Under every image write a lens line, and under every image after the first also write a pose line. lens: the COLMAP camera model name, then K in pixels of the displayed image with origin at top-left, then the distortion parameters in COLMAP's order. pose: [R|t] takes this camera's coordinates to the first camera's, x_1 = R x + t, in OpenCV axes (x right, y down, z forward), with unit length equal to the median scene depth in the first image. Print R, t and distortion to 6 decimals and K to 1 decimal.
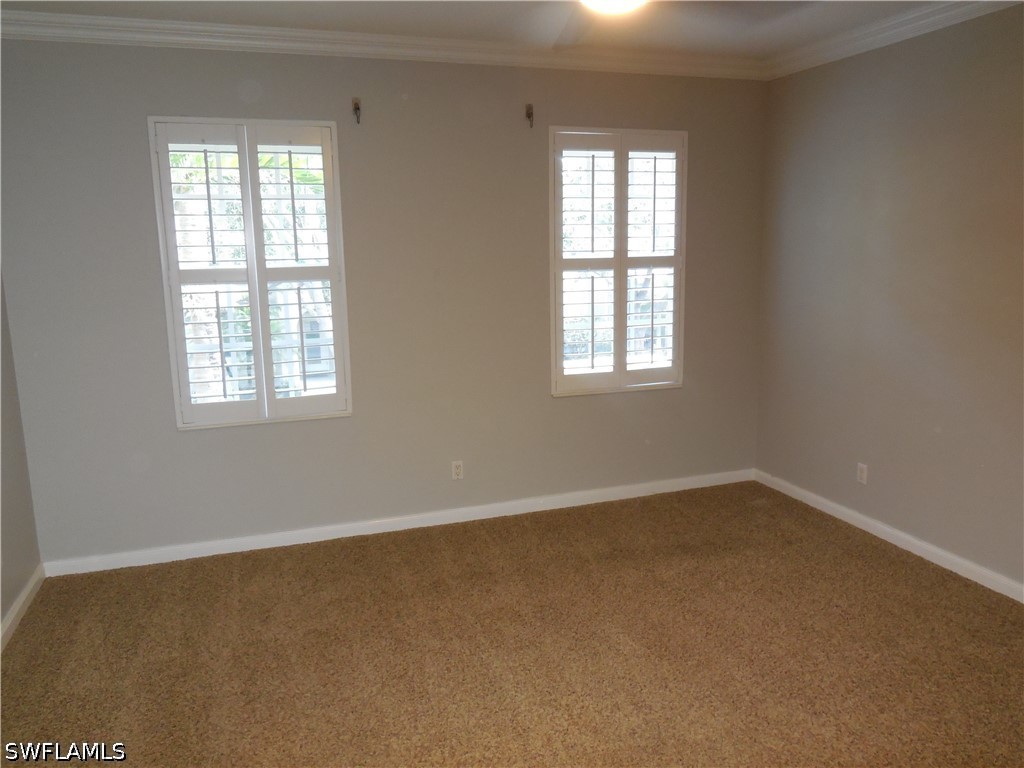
lens RADIAL K [[789.4, 0, 513.9], [0, 789.4, 386.8], [0, 0, 1]] dist [-0.000386, 0.012708]
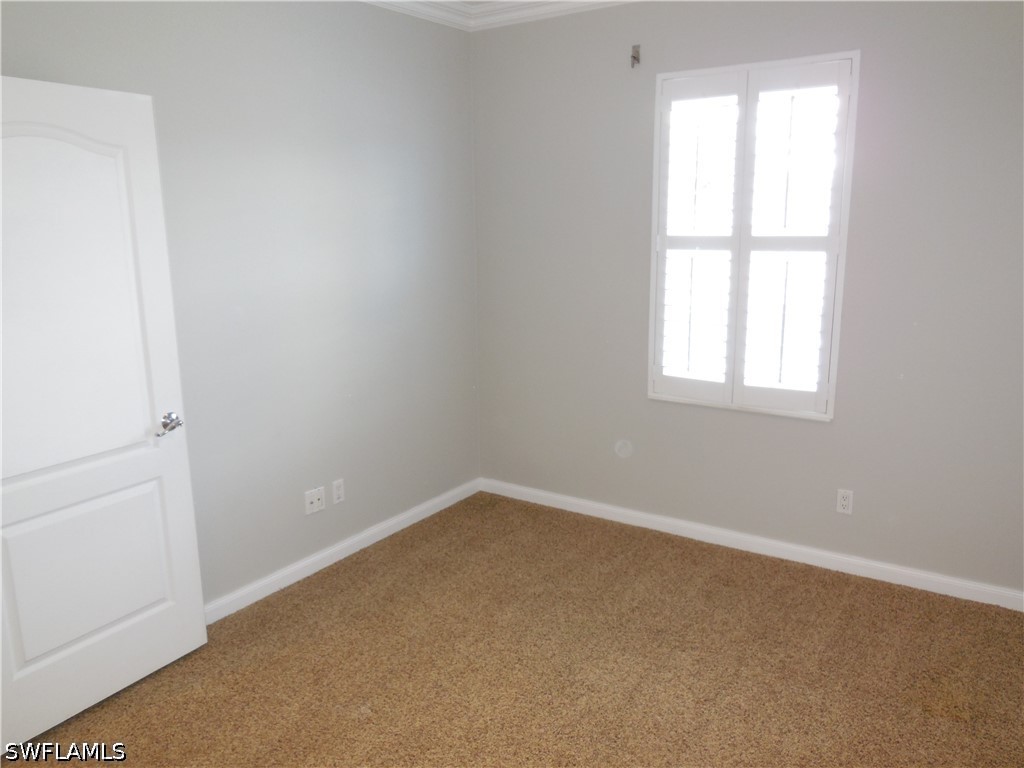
lens RADIAL K [[789.4, 0, 511.7], [0, 789.4, 386.2], [0, 0, 1]] dist [-0.000386, 0.012708]
pose [[0.570362, 0.174202, -0.802708, 0.663646], [-0.167263, 0.981408, 0.094135, -0.056740], [0.804183, 0.080572, 0.588895, 0.395119]]
